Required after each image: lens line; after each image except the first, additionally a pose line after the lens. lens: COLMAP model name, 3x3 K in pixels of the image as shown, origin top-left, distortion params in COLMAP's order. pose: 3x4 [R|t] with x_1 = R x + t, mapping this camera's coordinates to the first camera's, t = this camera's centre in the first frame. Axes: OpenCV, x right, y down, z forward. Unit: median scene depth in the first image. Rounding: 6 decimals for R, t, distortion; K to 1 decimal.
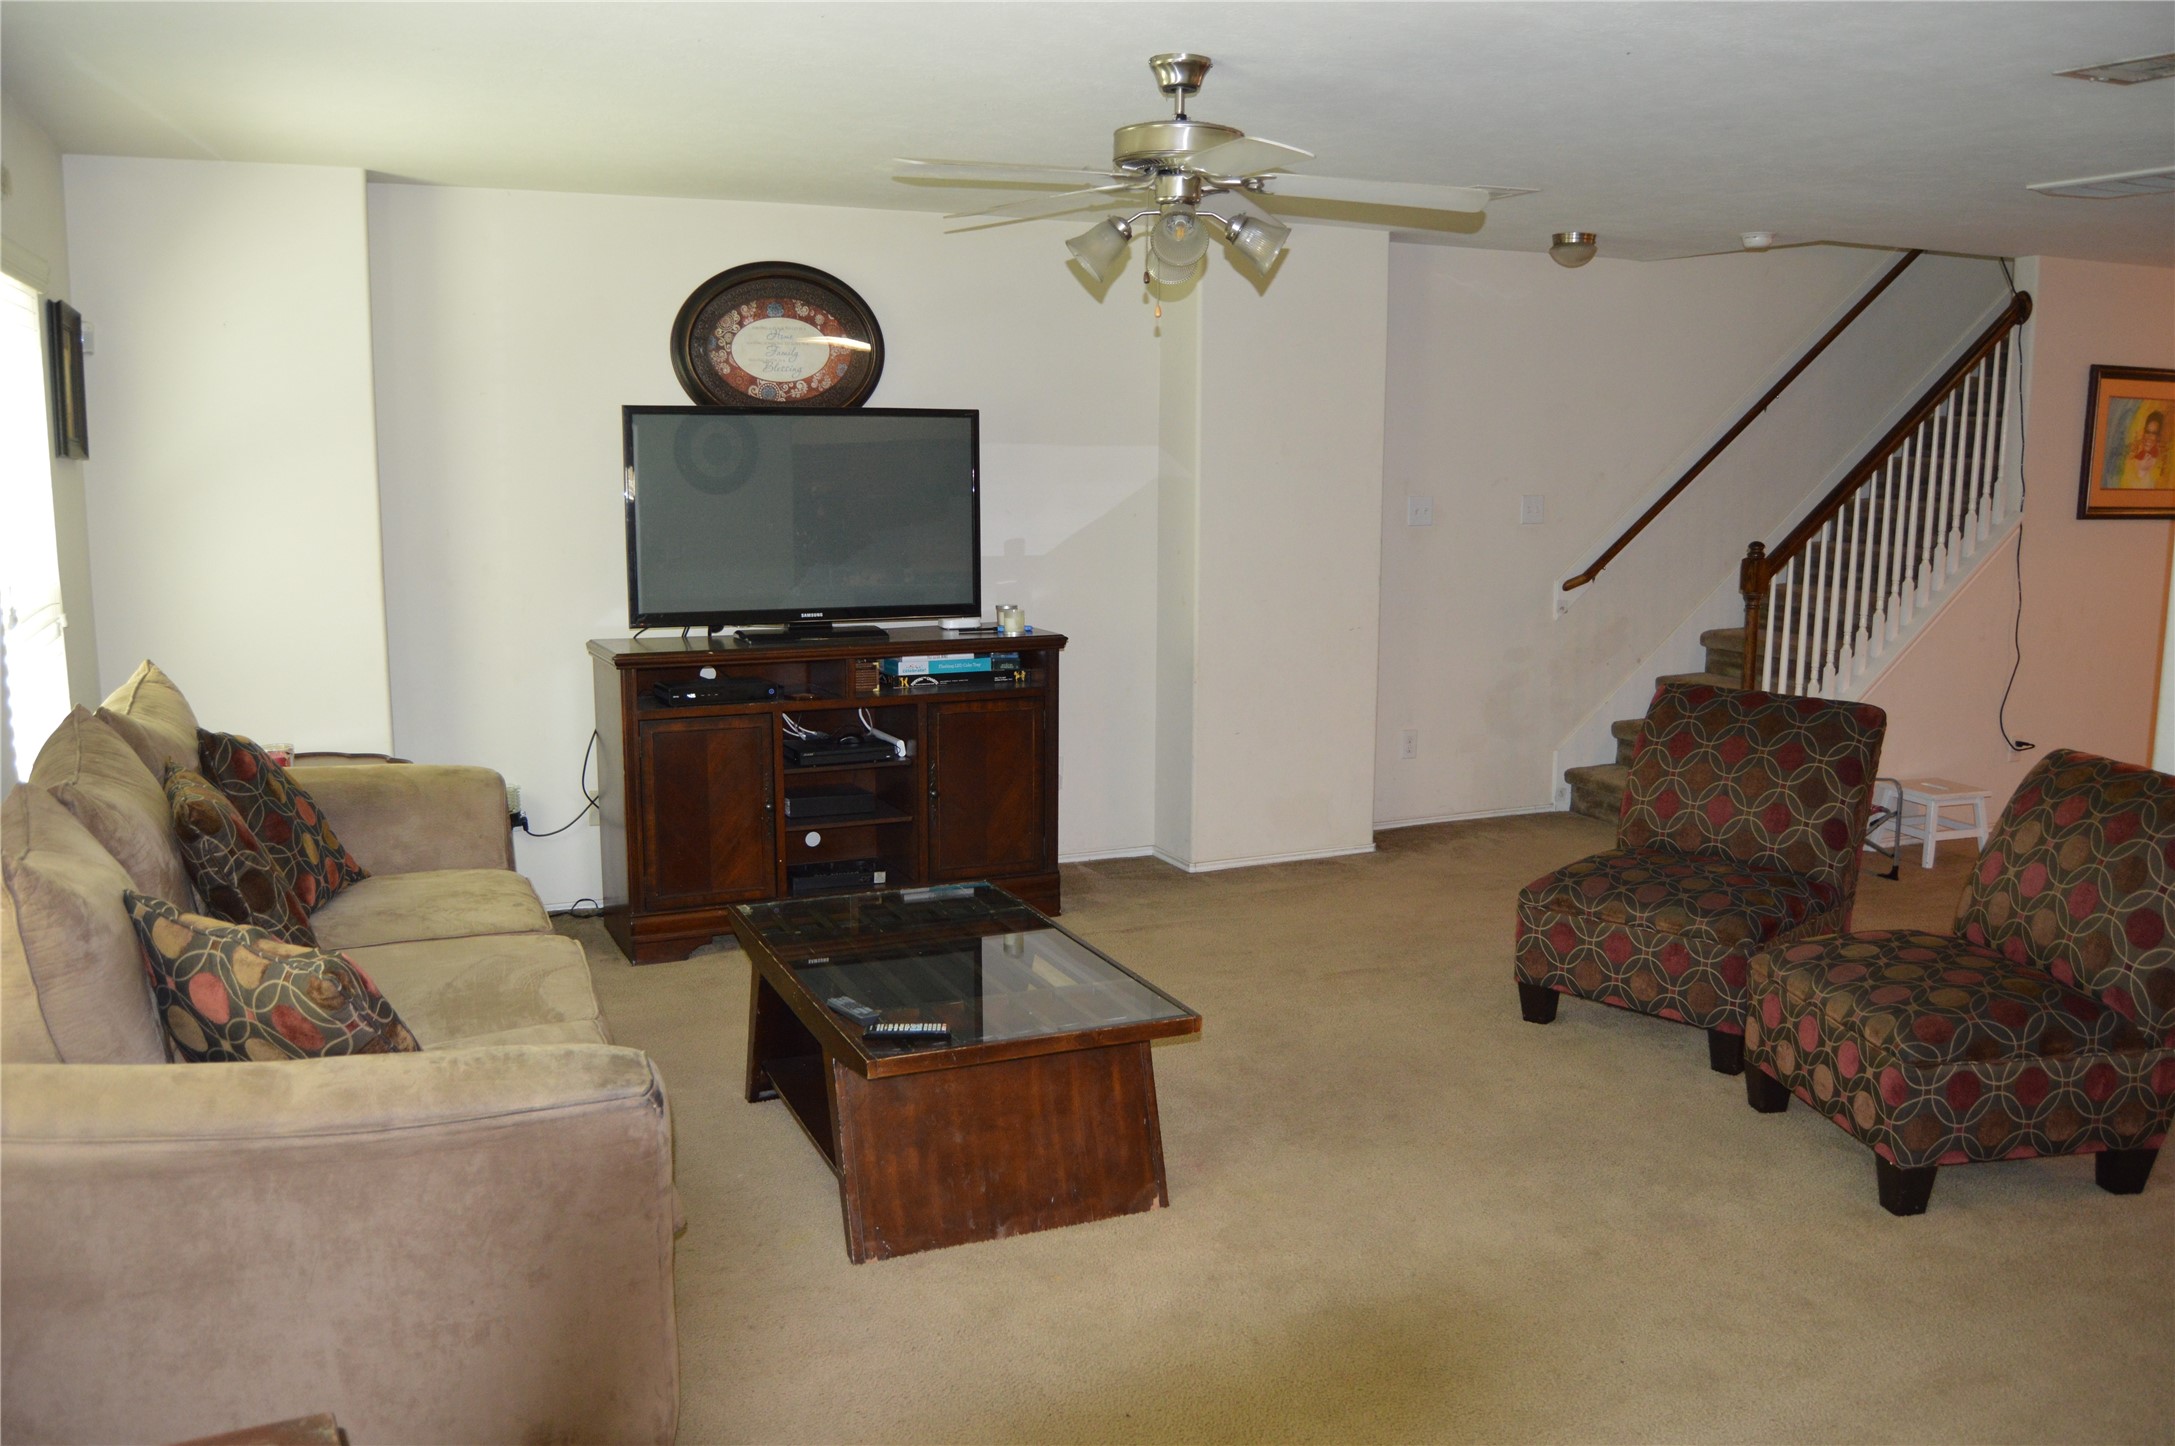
lens RADIAL K [[1739.6, 0, 1073.5], [0, 1739.6, 737.8], [0, 0, 1]] dist [-0.084369, 0.027141]
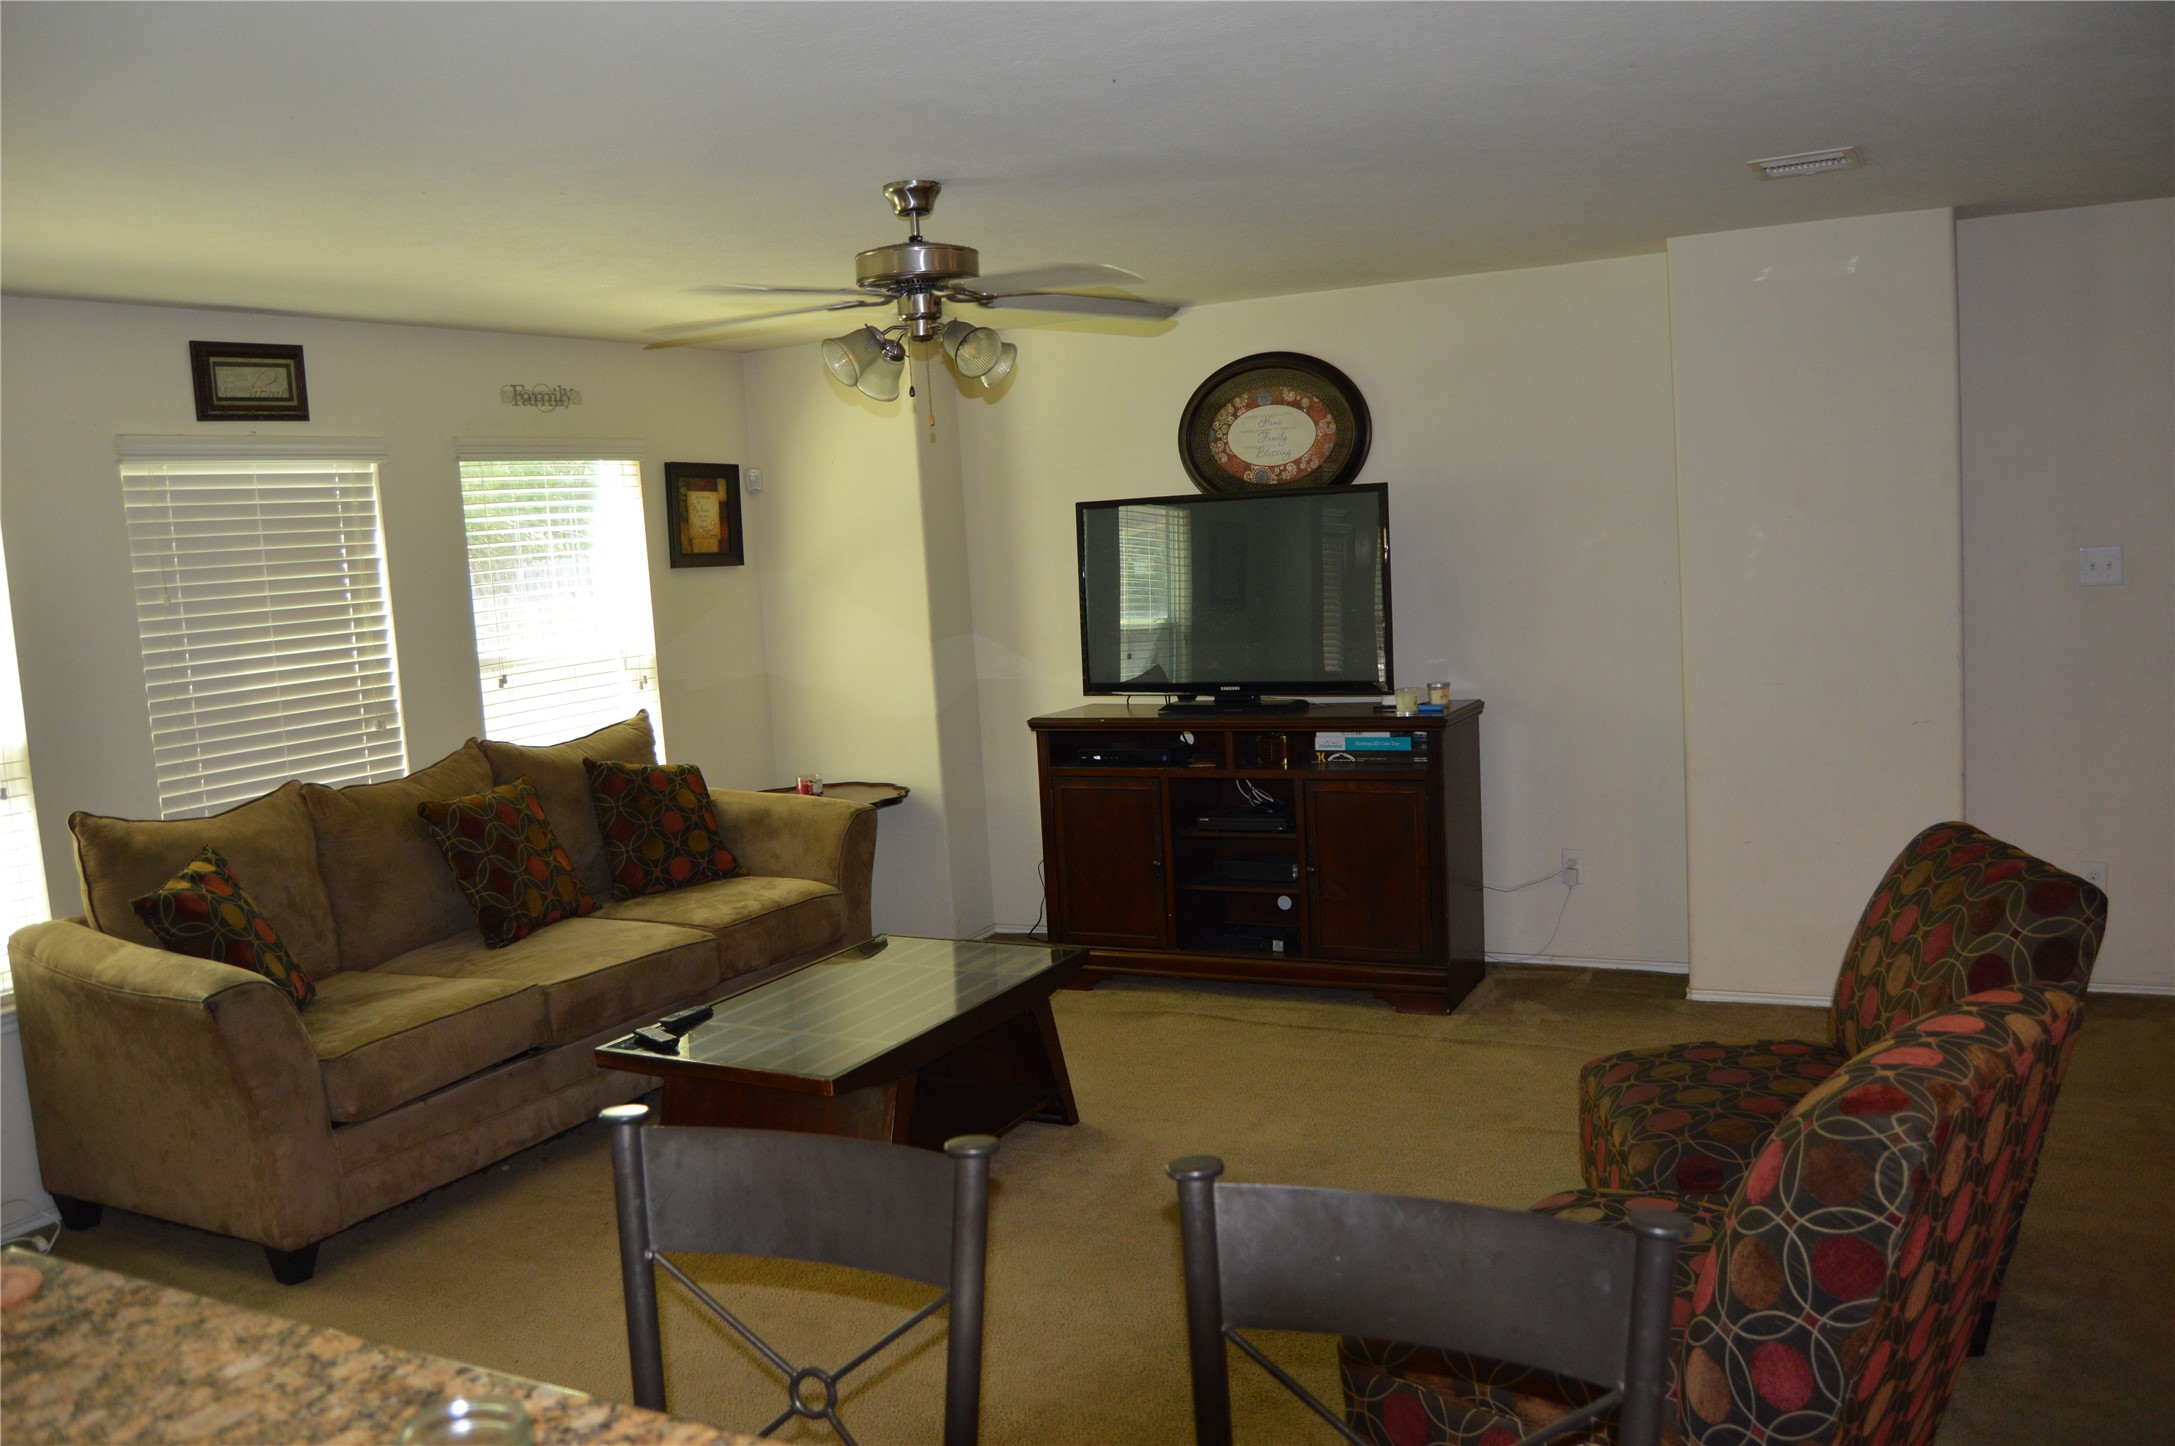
lens RADIAL K [[1739.6, 0, 1071.6], [0, 1739.6, 714.4], [0, 0, 1]] dist [-0.084369, 0.027141]
pose [[0.642911, 0.038506, -0.764972, 0.575633], [-0.069308, 0.997563, -0.008035, -0.038384], [0.762798, 0.058185, 0.644013, 0.239305]]
